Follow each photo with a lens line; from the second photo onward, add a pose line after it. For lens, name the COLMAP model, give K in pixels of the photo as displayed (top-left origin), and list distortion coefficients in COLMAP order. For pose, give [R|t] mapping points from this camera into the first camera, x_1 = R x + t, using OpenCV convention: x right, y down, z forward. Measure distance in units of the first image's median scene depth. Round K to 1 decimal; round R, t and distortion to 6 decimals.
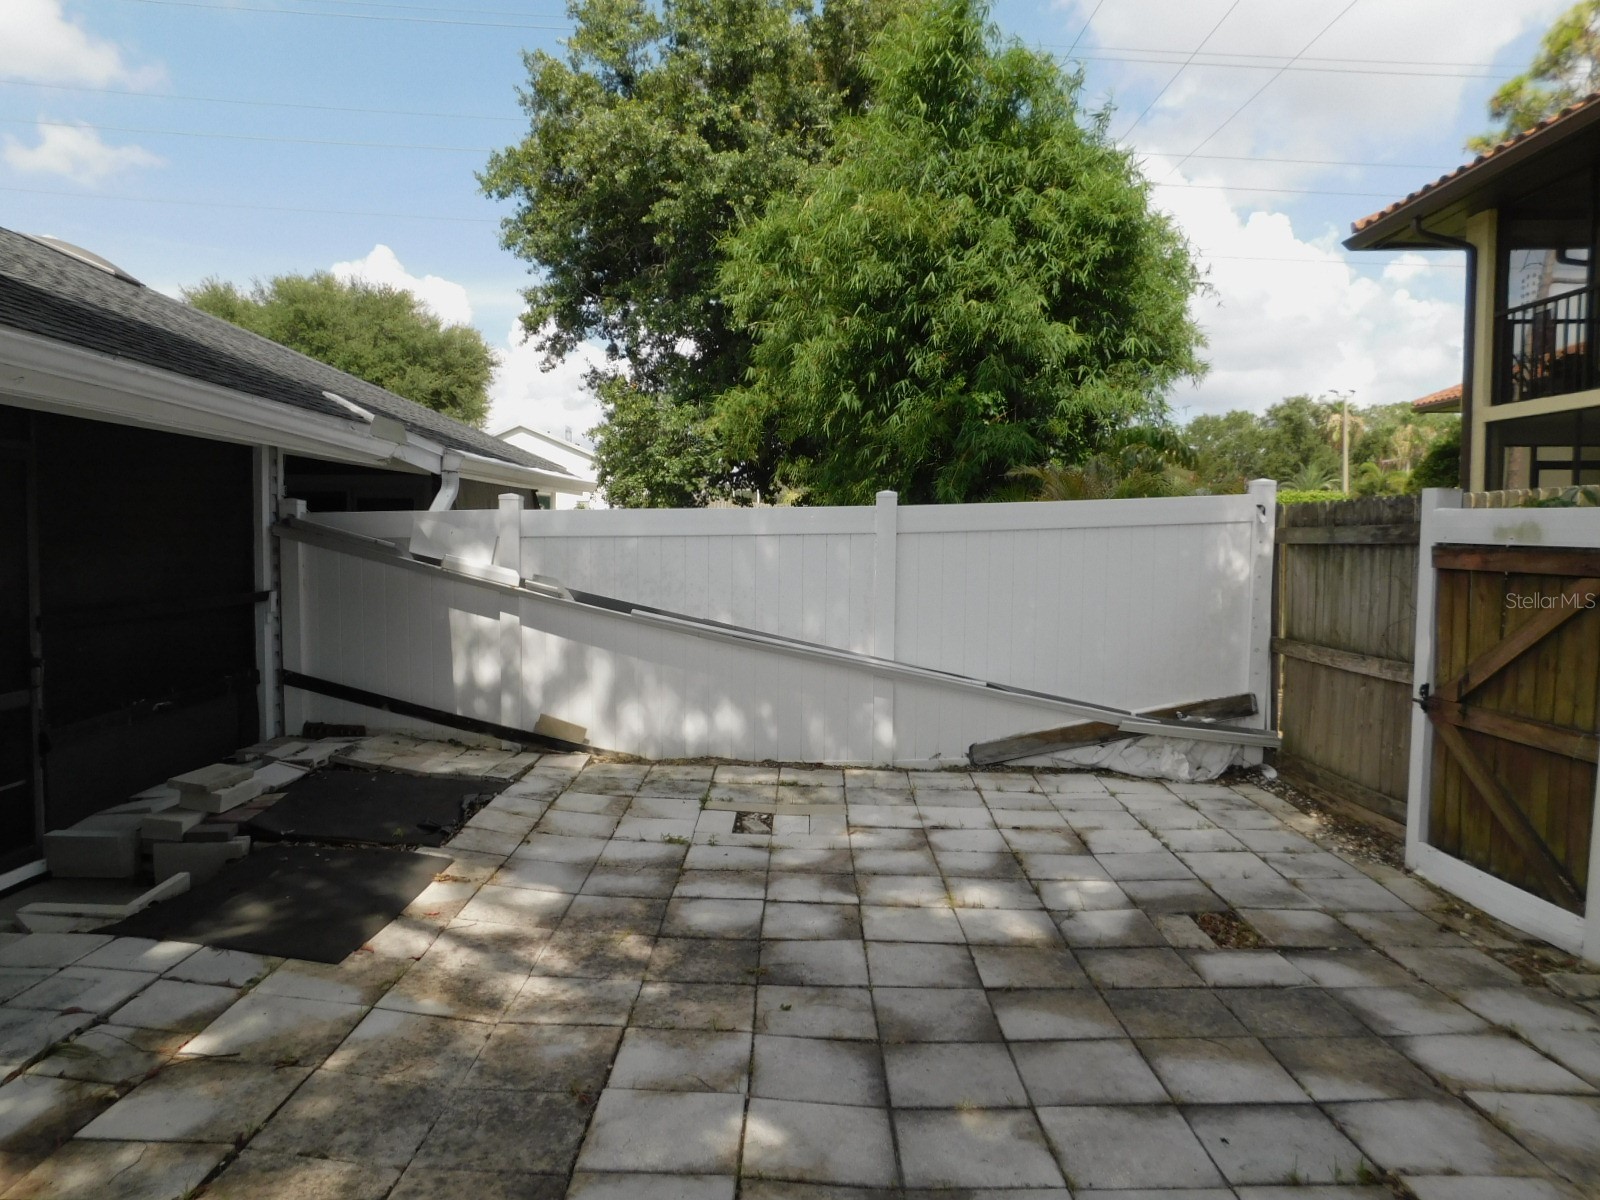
lens RADIAL K [[1108.7, 0, 800.0], [0, 1108.7, 600.0], [0, 0, 1]] dist [-0.062386, 0.000237]
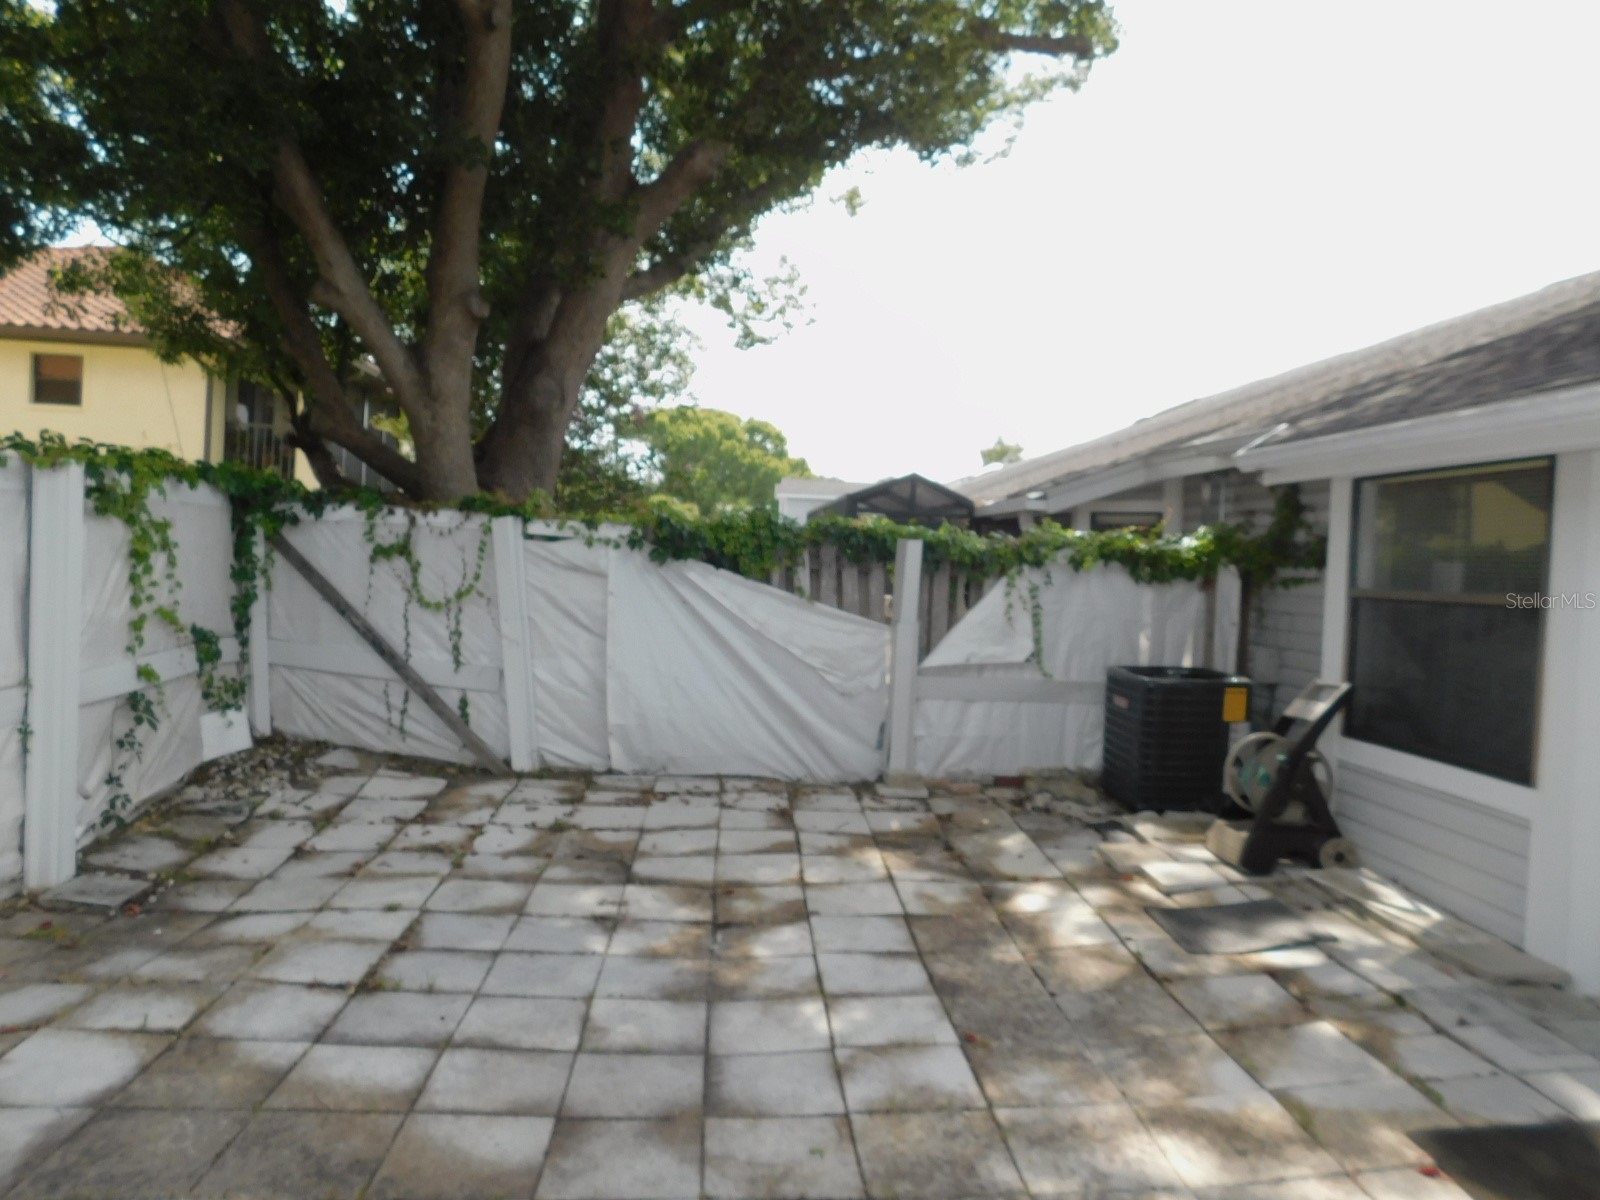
lens RADIAL K [[1108.7, 0, 800.0], [0, 1108.7, 600.0], [0, 0, 1]] dist [-0.062386, 0.000237]
pose [[-0.996664, -0.049641, -0.064785, 0.078264], [-0.055522, 0.994174, 0.092392, -0.100817], [0.059821, 0.095680, -0.993613, 1.961551]]
